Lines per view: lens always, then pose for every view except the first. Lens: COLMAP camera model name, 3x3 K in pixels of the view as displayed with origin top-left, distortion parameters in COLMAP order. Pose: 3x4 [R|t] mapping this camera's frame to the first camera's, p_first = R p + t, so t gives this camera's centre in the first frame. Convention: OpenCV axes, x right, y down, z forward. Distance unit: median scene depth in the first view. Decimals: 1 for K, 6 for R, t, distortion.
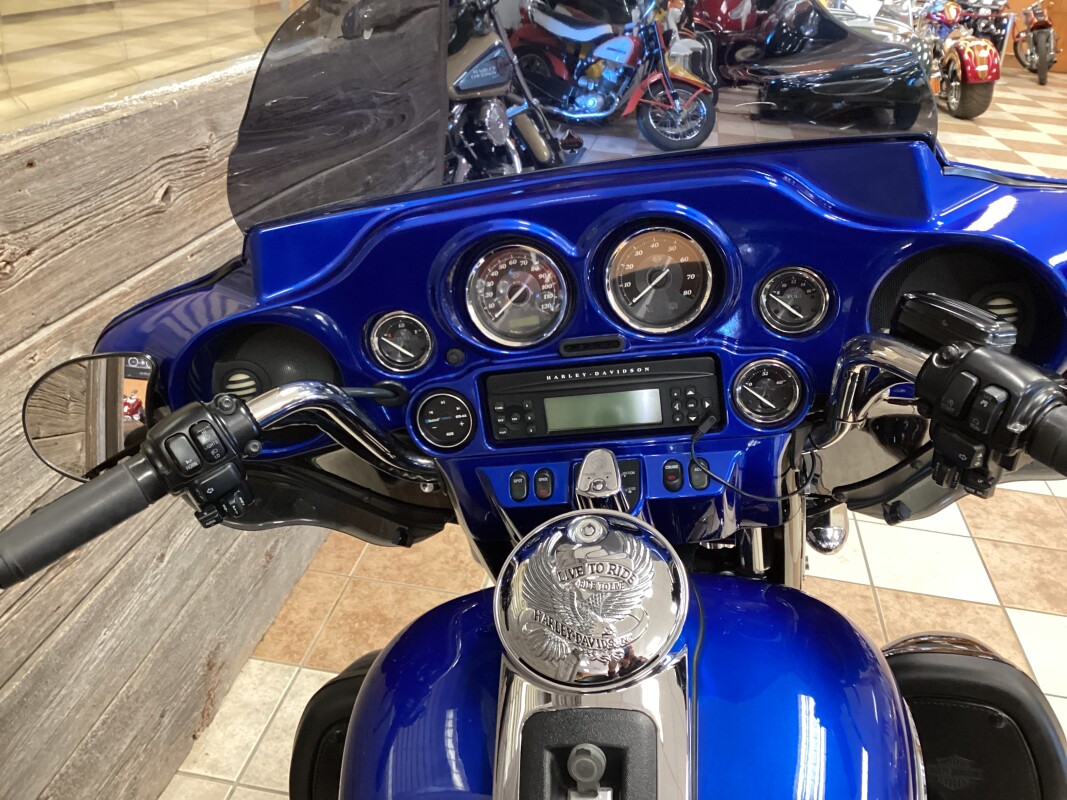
lens RADIAL K [[976.2, 0, 530.0], [0, 976.2, 403.1], [0, 0, 1]] dist [0.074732, -0.103844]
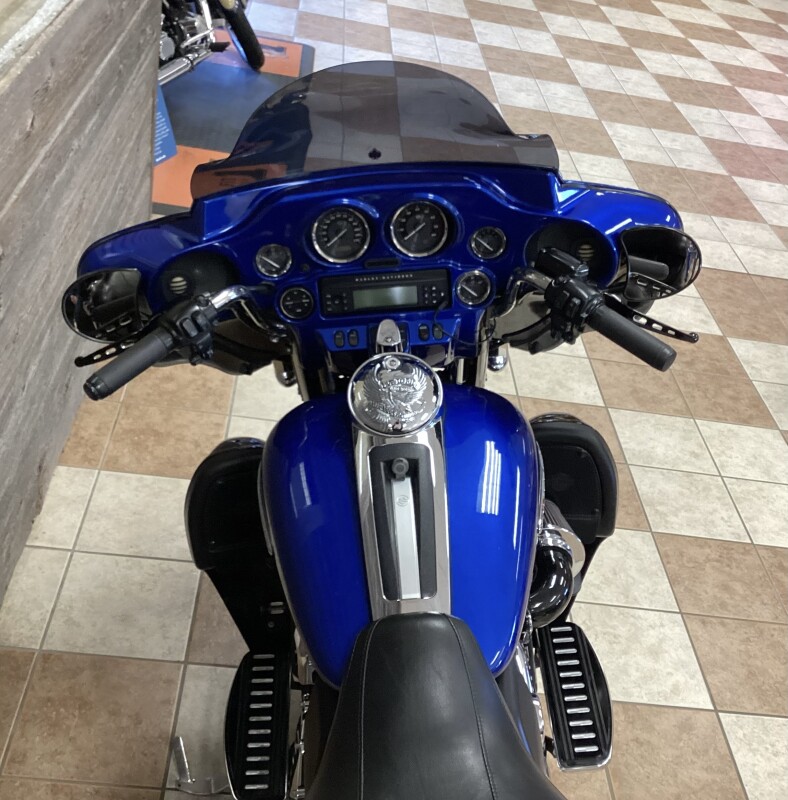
lens RADIAL K [[955.2, 0, 395.0], [0, 955.2, 399.8], [0, 0, 1]] dist [0.056859, 0.000000]
pose [[0.978566, -0.032264, 0.203389, -0.274421], [-0.003099, 0.985231, 0.171200, -0.108449], [-0.205909, -0.168160, 0.964014, -0.747217]]
